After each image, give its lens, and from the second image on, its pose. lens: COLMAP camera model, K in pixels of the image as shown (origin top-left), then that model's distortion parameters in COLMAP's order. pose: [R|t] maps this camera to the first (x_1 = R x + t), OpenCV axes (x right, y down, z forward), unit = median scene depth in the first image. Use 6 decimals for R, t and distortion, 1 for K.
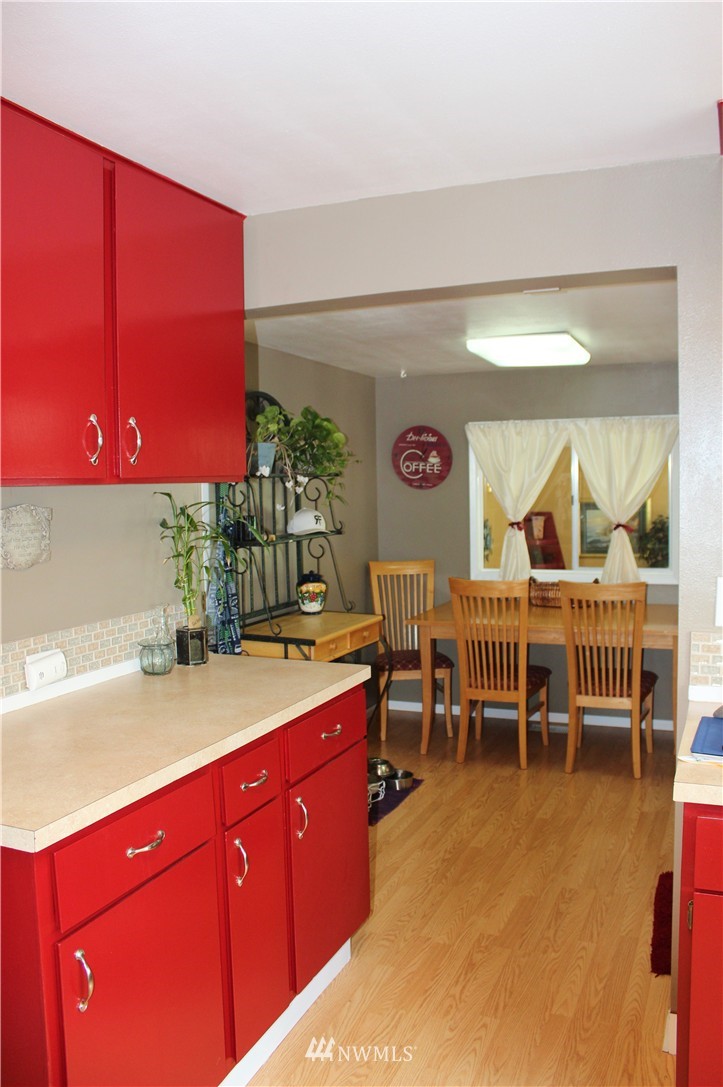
lens RADIAL K [[911.0, 0, 361.3], [0, 911.0, 550.8], [0, 0, 1]] dist [-0.135340, -0.002105]
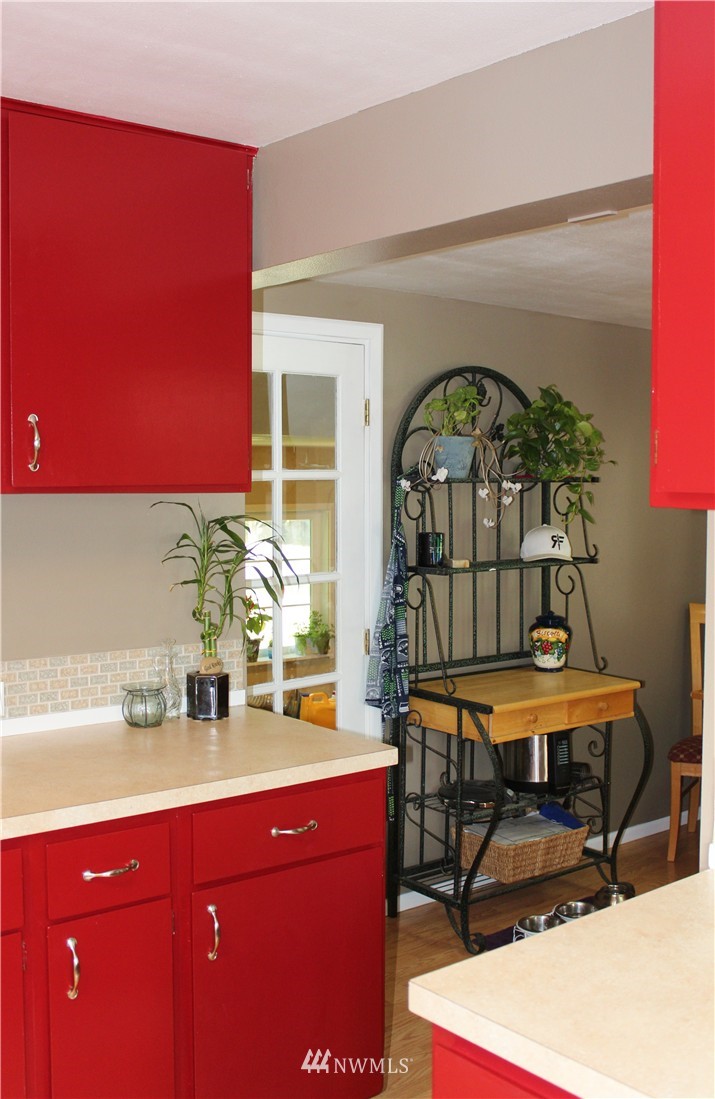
lens RADIAL K [[1217.0, 0, 357.7], [0, 1217.0, 544.9], [0, 0, 1]] dist [-0.099652, 0.000000]
pose [[0.886864, 0.044226, -0.459909, 0.289284], [-0.053148, 0.998566, -0.006464, -0.018995], [0.458964, 0.030176, 0.887942, 0.079102]]
